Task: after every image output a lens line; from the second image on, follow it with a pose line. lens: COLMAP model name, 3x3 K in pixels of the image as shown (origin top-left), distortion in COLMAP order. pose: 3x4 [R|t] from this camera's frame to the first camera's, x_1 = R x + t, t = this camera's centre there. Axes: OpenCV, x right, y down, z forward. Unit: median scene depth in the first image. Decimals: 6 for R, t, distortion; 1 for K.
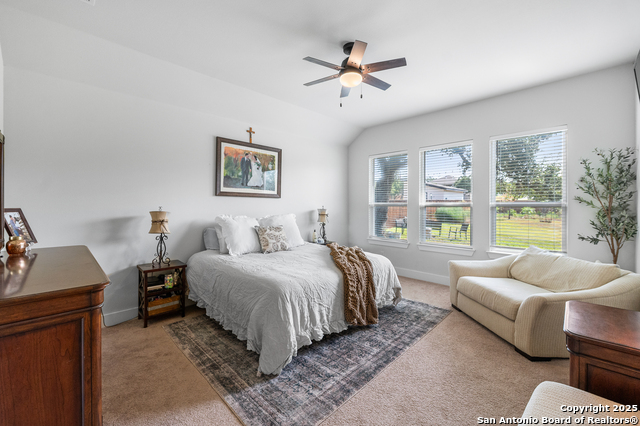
lens RADIAL K [[258.9, 0, 319.7], [0, 258.9, 209.1], [0, 0, 1]] dist [-0.004291, 0.000059]
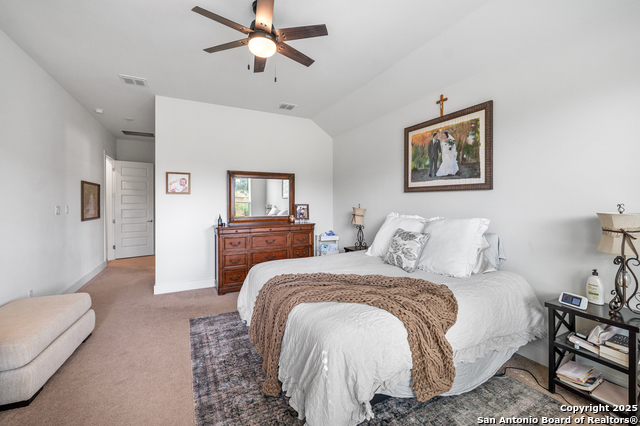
lens RADIAL K [[258.9, 0, 318.9], [0, 258.9, 207.4], [0, 0, 1]] dist [-0.004291, 0.000059]
pose [[-0.288040, 0.020132, -0.957407, 0.547167], [-0.009900, 0.999663, 0.023999, -0.016001], [0.957567, 0.016390, -0.287743, 0.915229]]
